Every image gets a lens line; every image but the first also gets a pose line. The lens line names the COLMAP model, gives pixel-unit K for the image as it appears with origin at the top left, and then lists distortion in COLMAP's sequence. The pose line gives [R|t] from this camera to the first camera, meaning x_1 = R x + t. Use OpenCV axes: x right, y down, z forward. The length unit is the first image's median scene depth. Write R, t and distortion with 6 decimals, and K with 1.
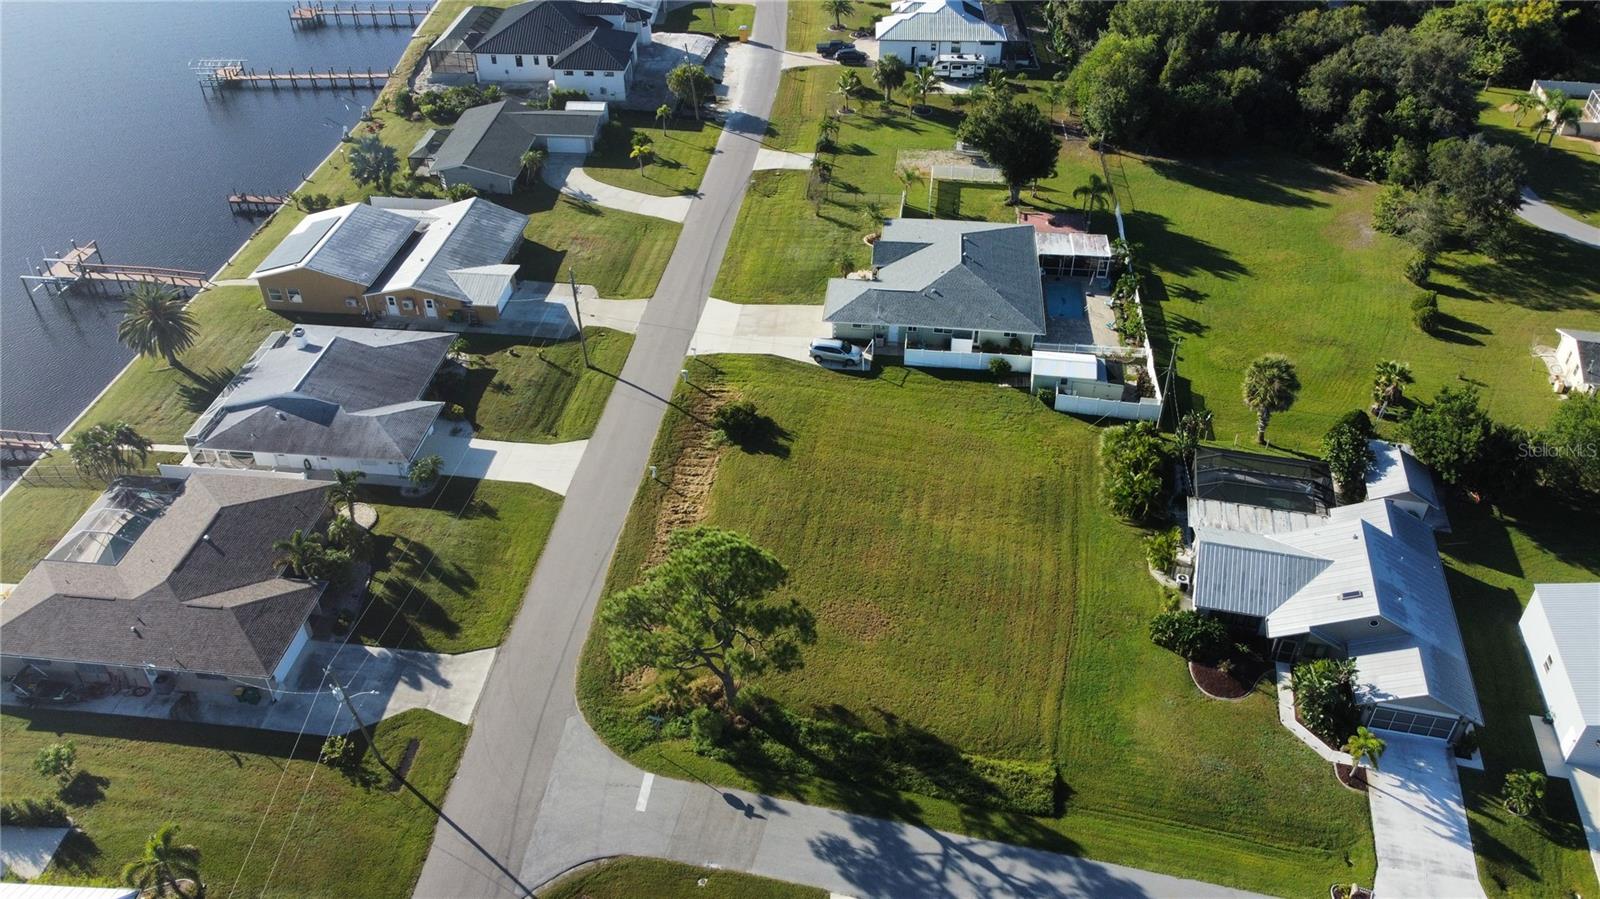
lens RADIAL K [[1210.5, 0, 800.0], [0, 1210.5, 449.5], [0, 0, 1]] dist [-0.003204, -0.002452]
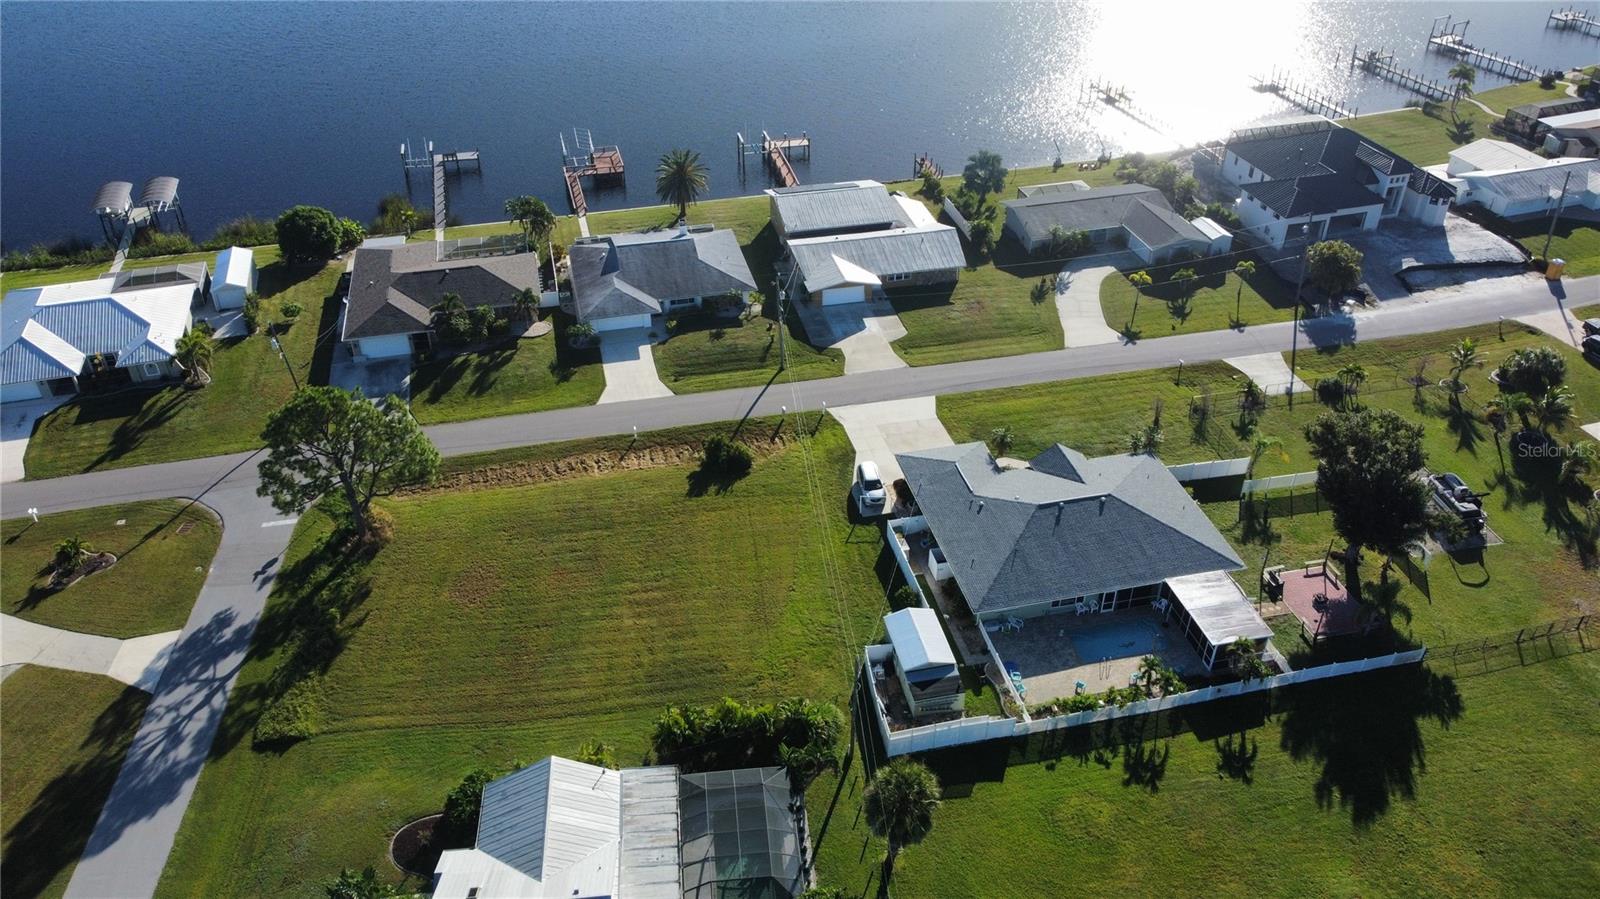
lens RADIAL K [[1210.5, 0, 800.0], [0, 1210.5, 449.5], [0, 0, 1]] dist [-0.003204, -0.002452]
pose [[0.333951, 0.545715, -0.768551, 0.680553], [-0.570486, 0.766084, 0.296076, -0.329874], [0.750348, 0.339573, 0.567158, 0.399347]]
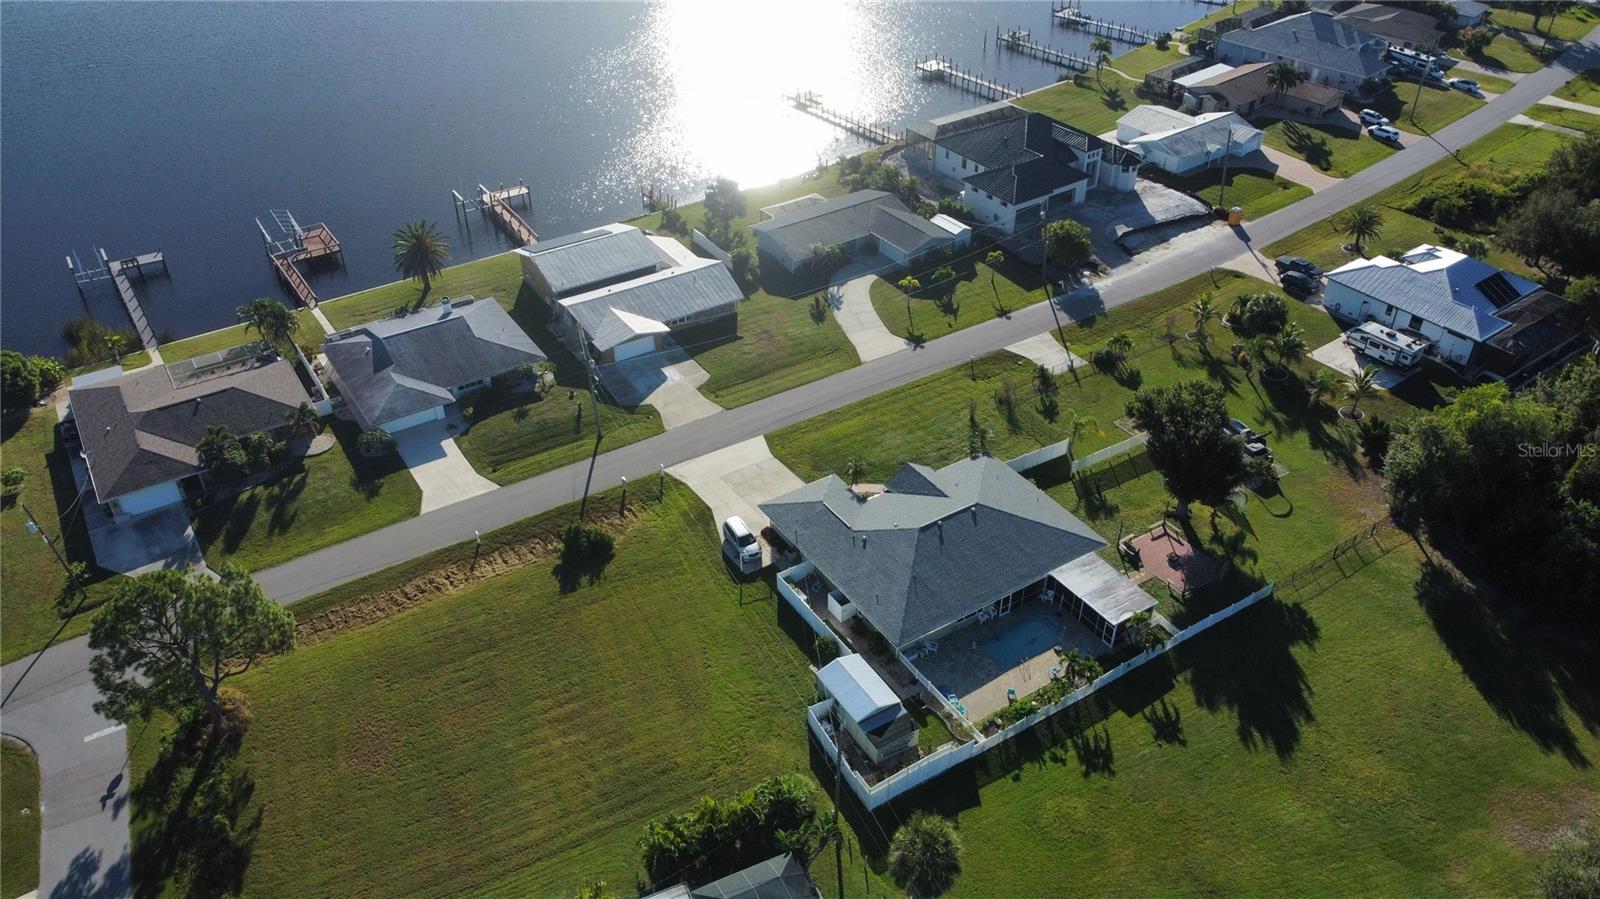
lens RADIAL K [[1210.5, 0, 800.0], [0, 1210.5, 449.5], [0, 0, 1]] dist [-0.003204, -0.002452]
pose [[0.631924, 0.453524, -0.628481, 0.582210], [-0.469870, 0.869075, 0.154696, -0.291136], [0.616356, 0.197548, 0.762286, 0.288949]]
